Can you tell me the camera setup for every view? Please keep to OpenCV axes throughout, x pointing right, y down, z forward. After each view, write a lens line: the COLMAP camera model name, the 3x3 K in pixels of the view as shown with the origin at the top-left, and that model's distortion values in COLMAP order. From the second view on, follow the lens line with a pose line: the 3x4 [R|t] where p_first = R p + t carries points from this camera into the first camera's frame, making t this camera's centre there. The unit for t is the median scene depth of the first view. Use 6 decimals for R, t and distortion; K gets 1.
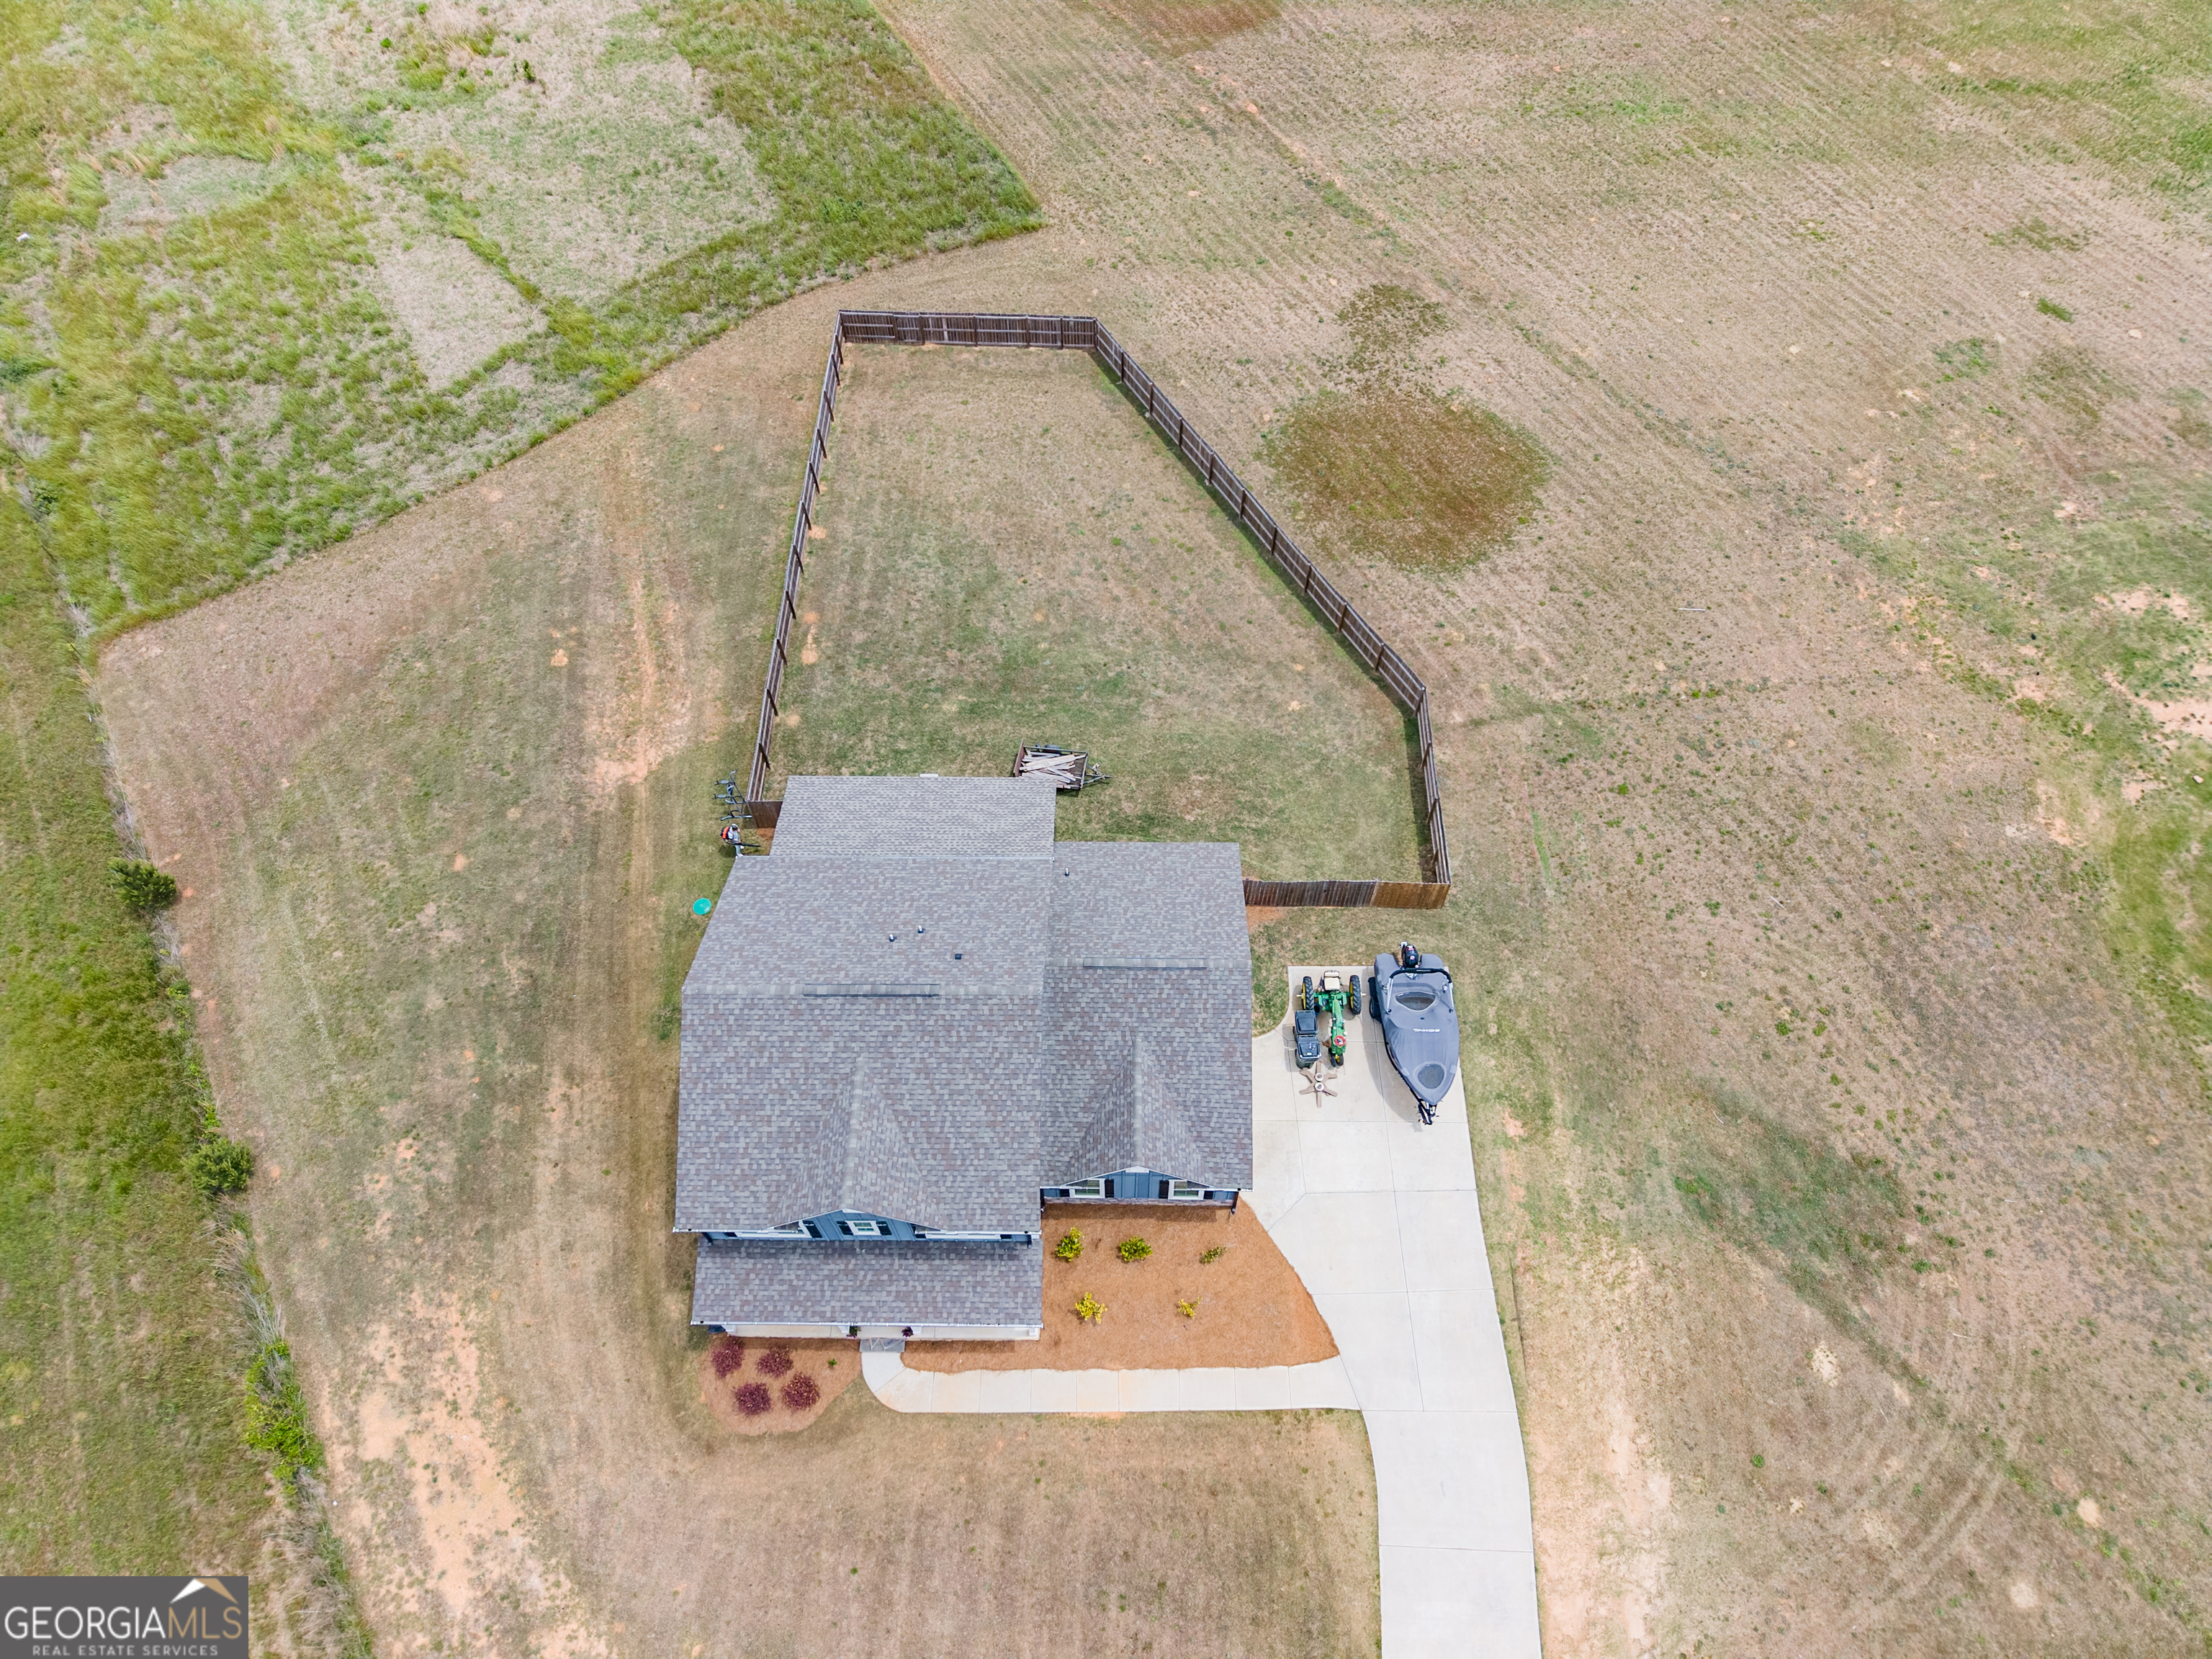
lens RADIAL K [[1473.7, 0, 1101.2], [0, 1473.7, 839.9], [0, 0, 1]] dist [0.029438, -0.031828]
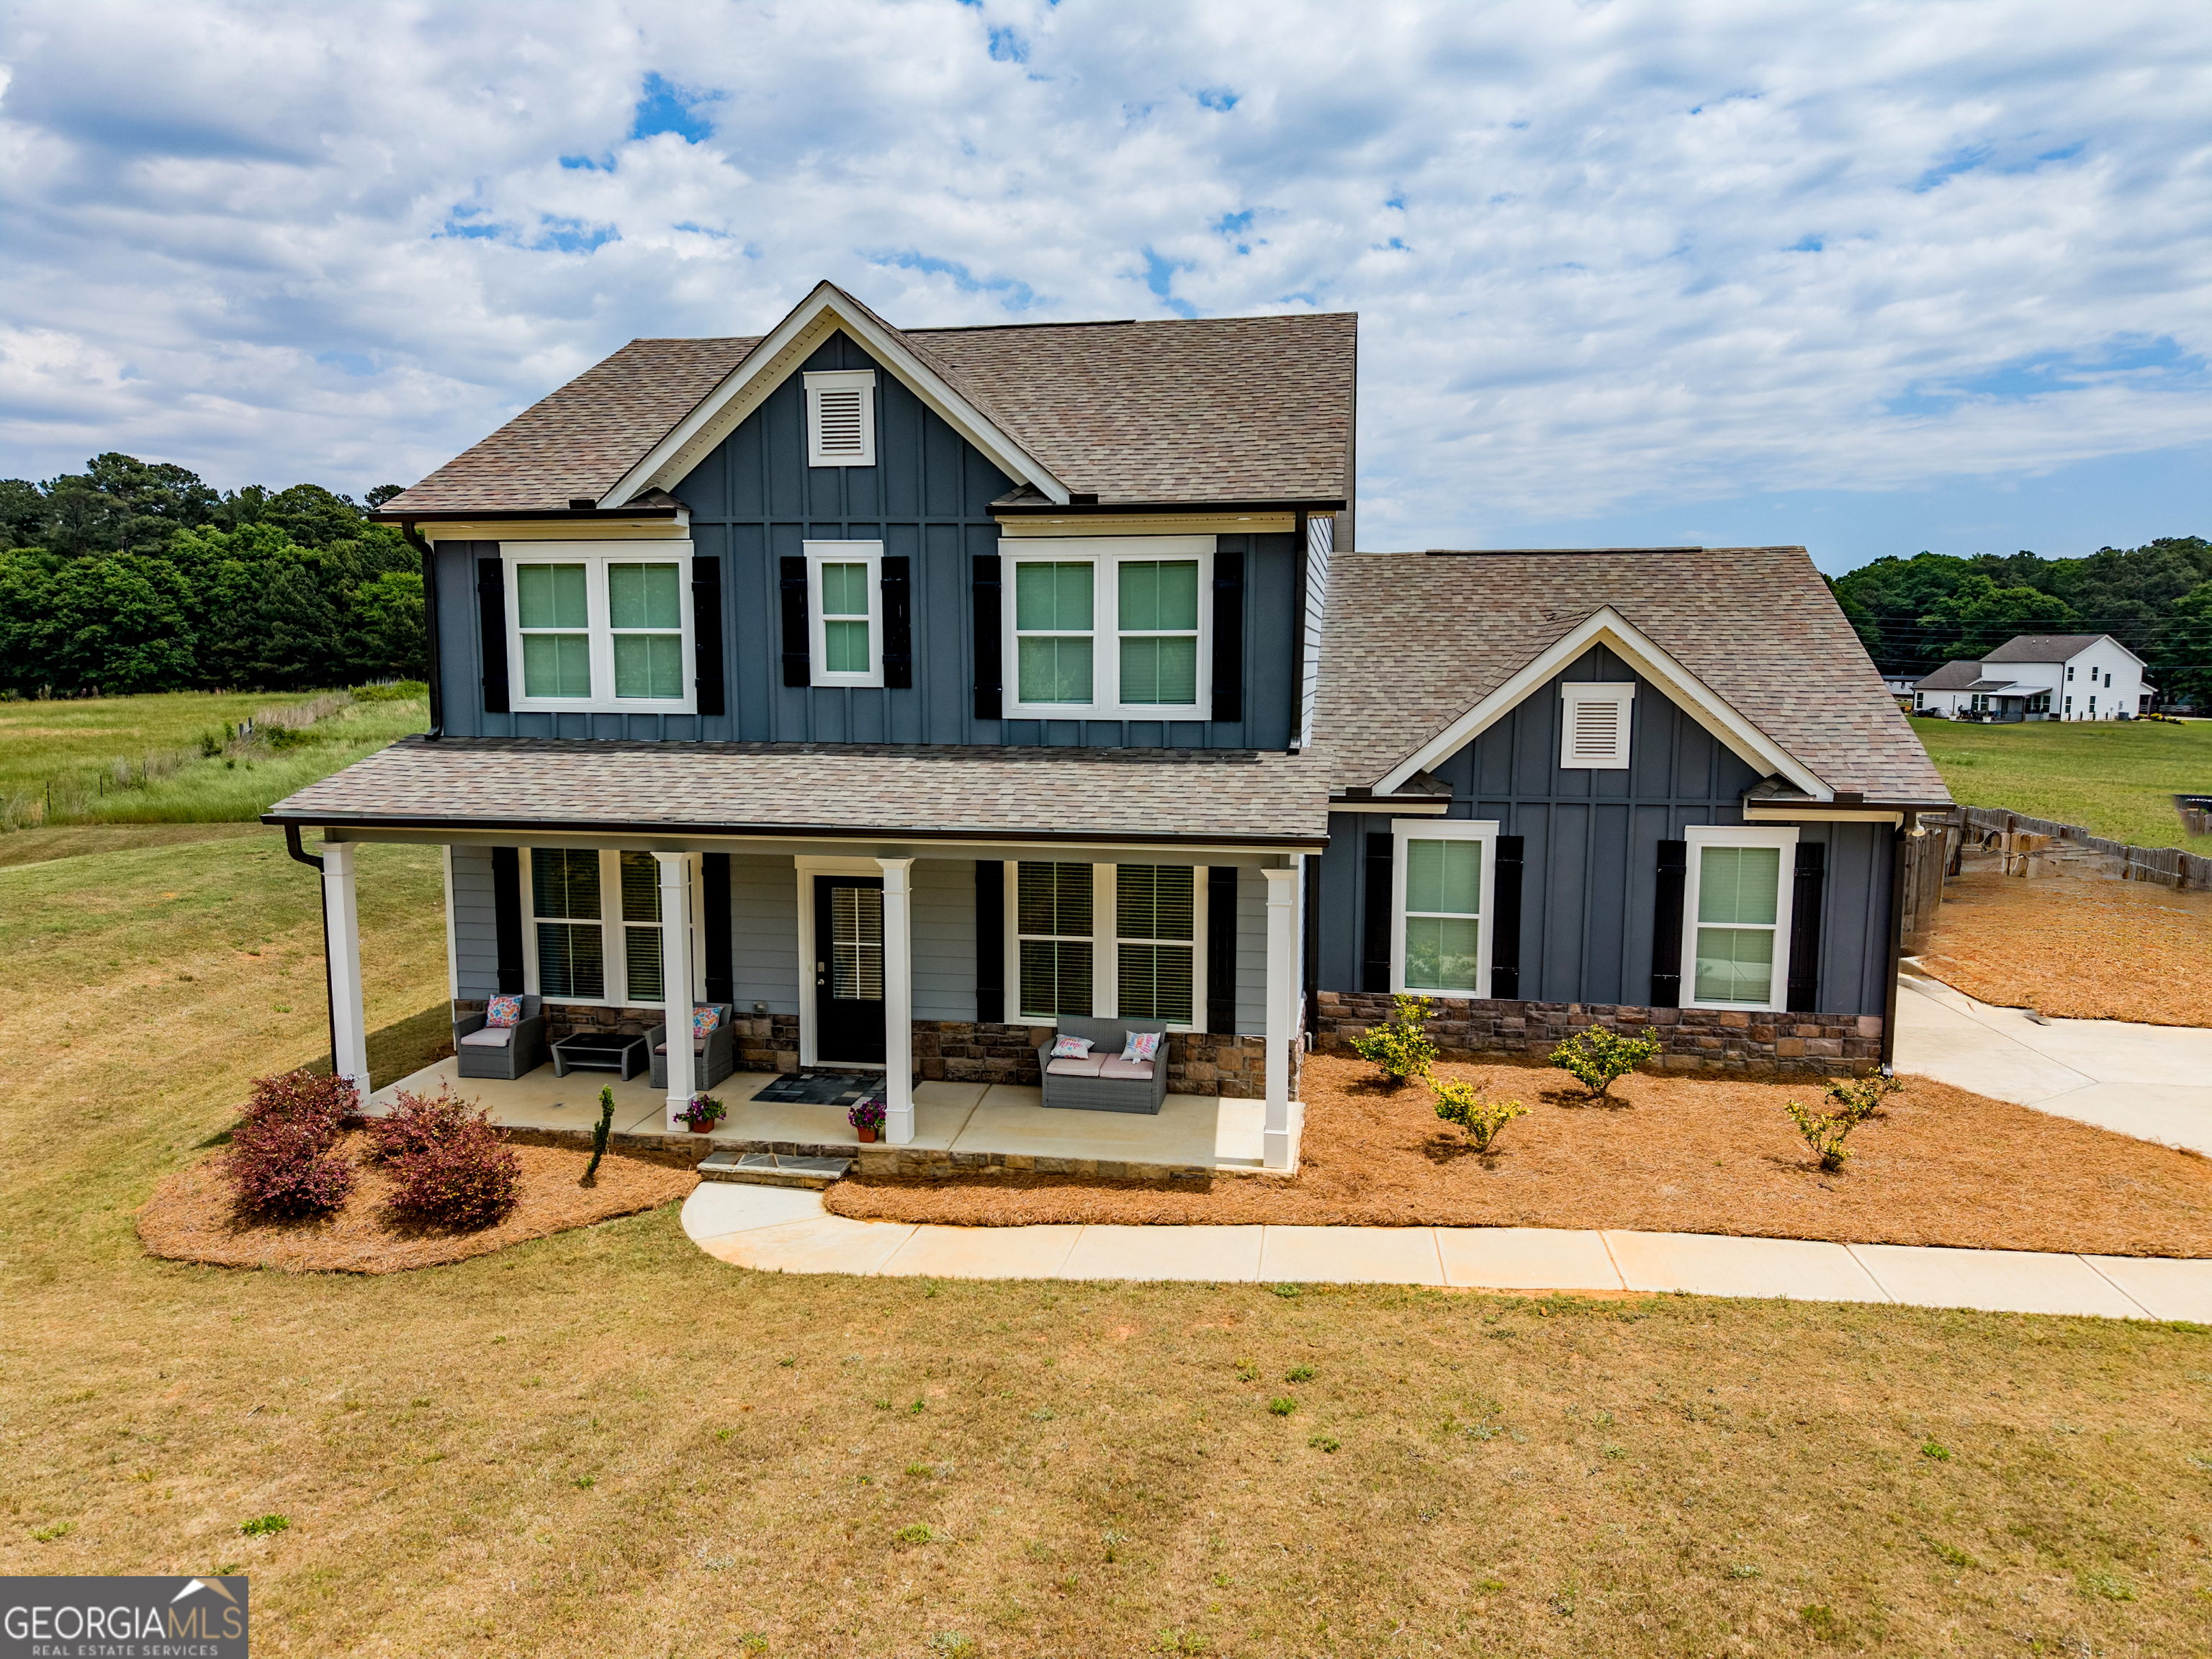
lens RADIAL K [[1473.7, 0, 1101.2], [0, 1473.7, 839.9], [0, 0, 1]] dist [0.029438, -0.031828]
pose [[0.986070, 0.029366, -0.163716, -0.028847], [-0.148083, 0.603214, -0.783712, 0.445839], [0.075741, 0.797038, 0.599160, 0.648838]]
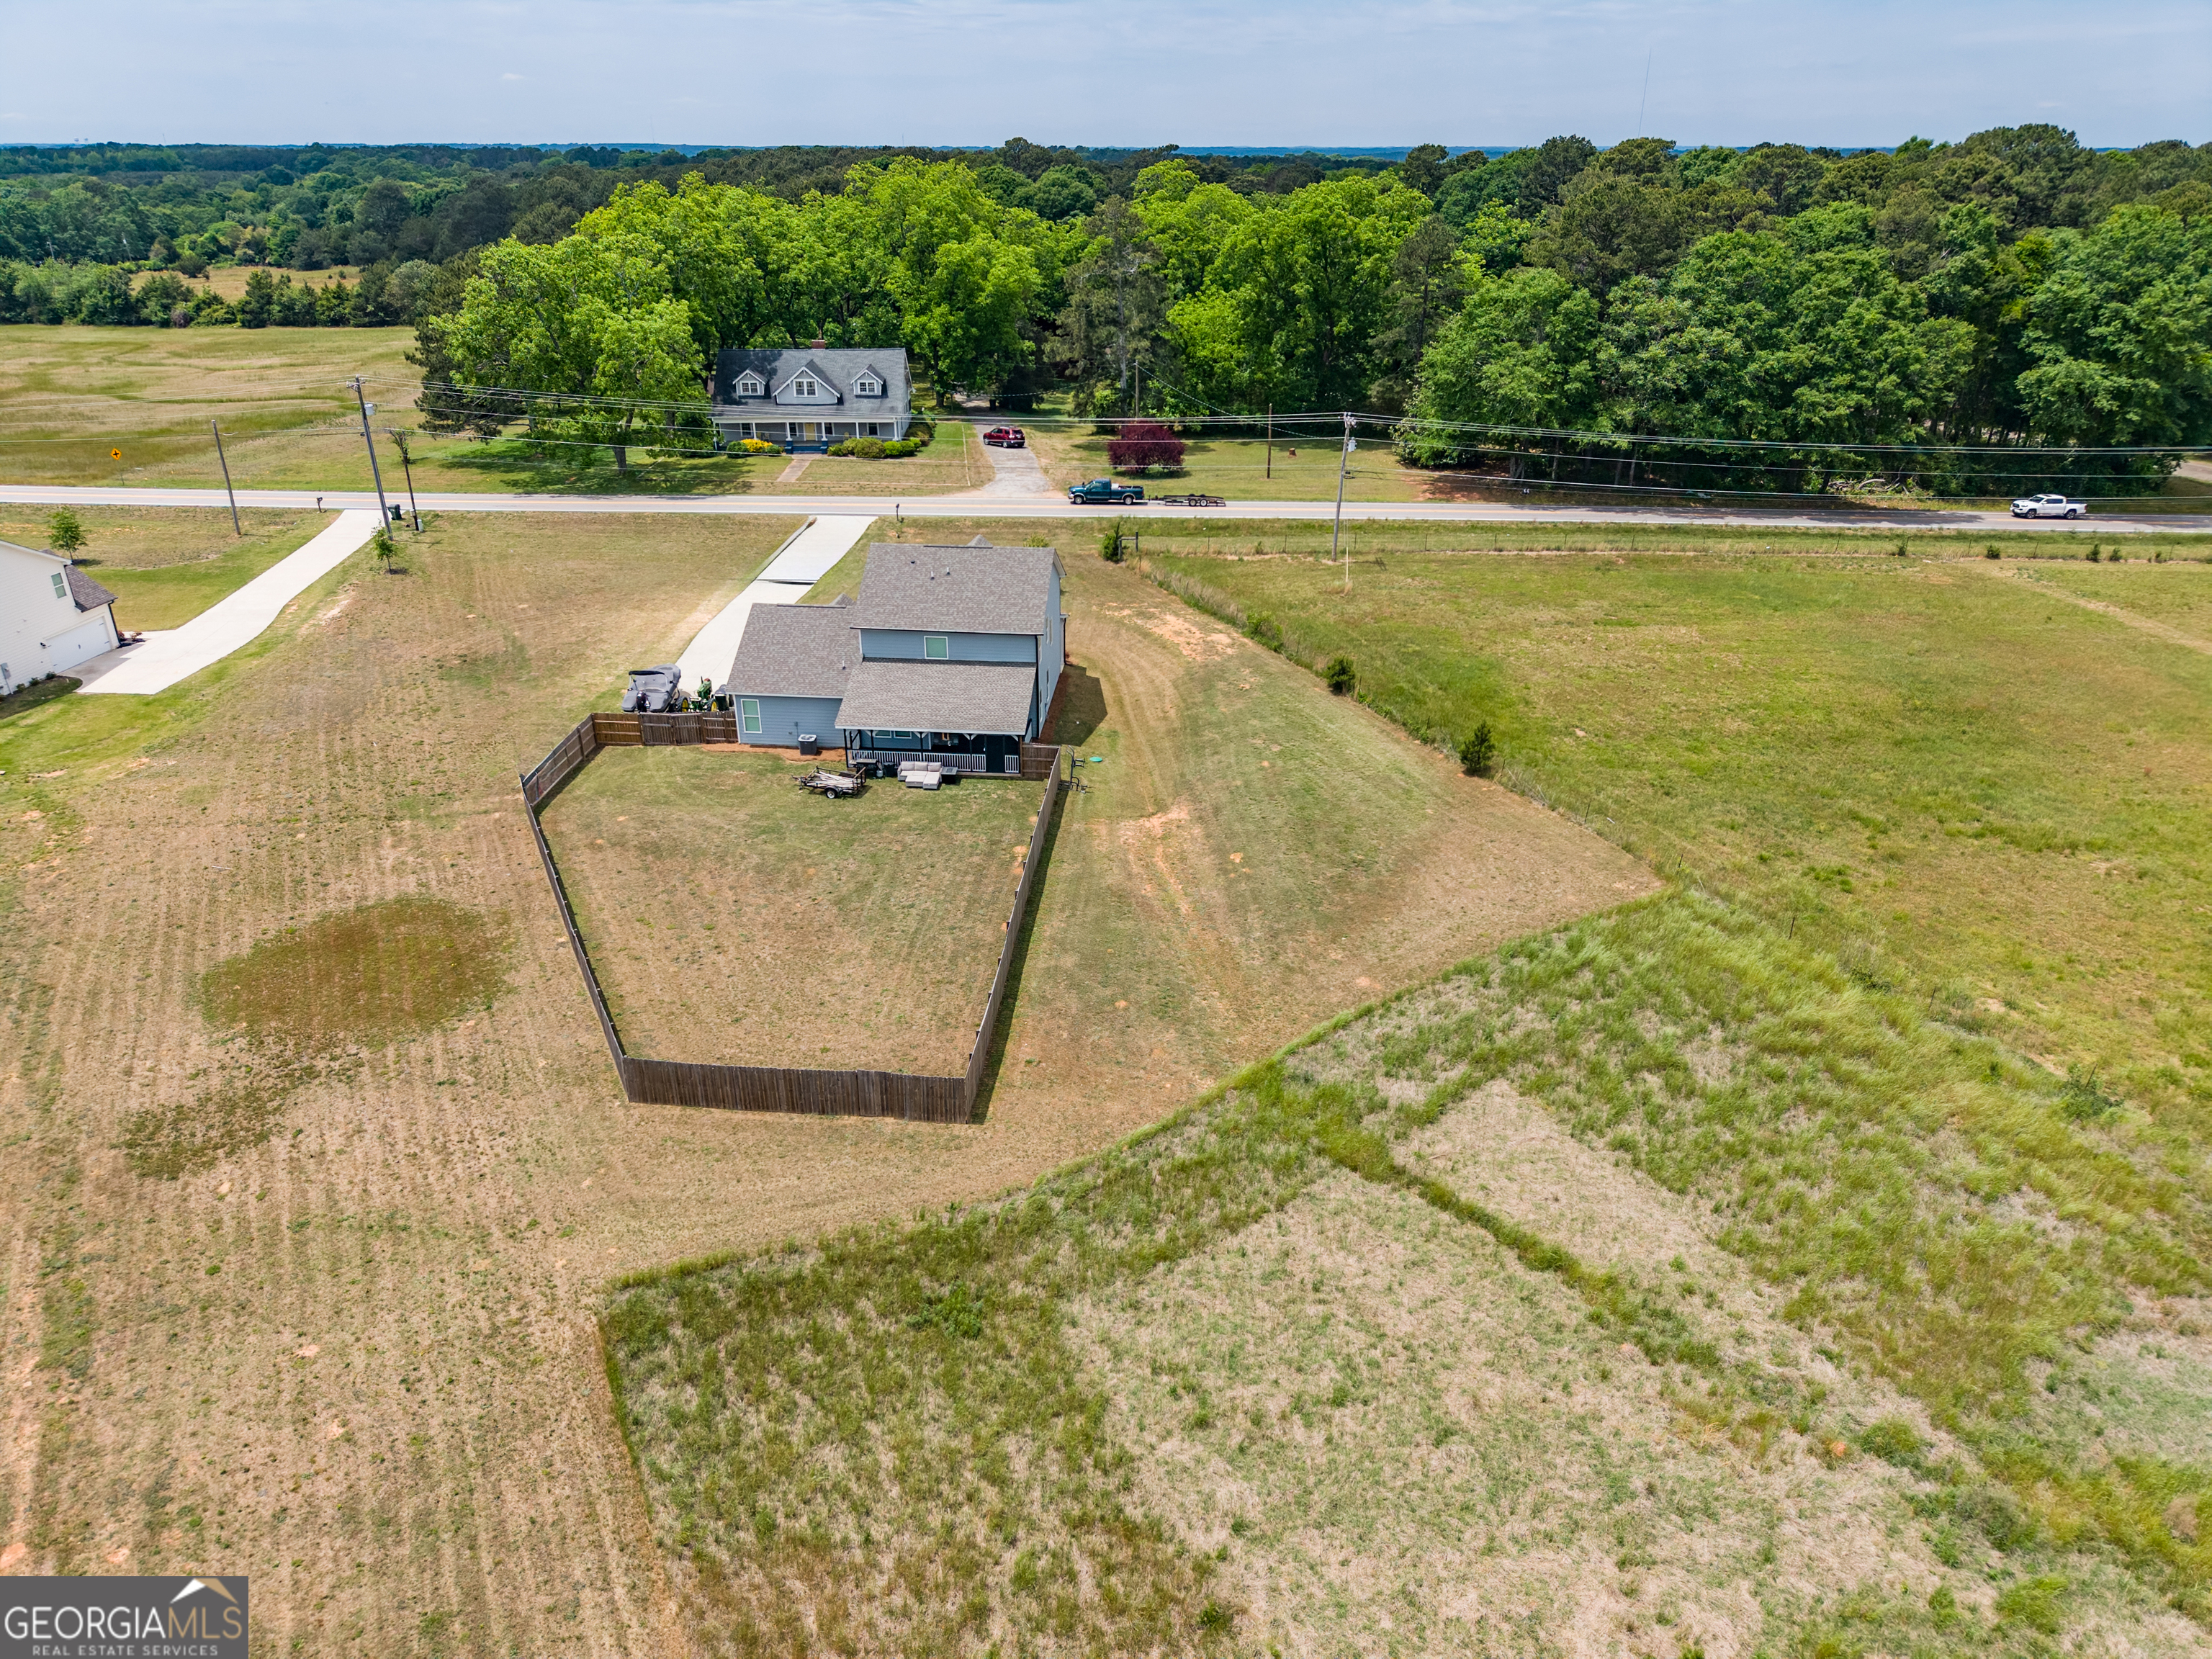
lens RADIAL K [[1473.7, 0, 1101.2], [0, 1473.7, 839.9], [0, 0, 1]] dist [0.029438, -0.031828]
pose [[-0.997980, -0.020880, 0.059994, -0.362282], [0.057836, 0.091920, 0.994085, -1.376124], [-0.026271, 0.995547, -0.090527, 1.198817]]
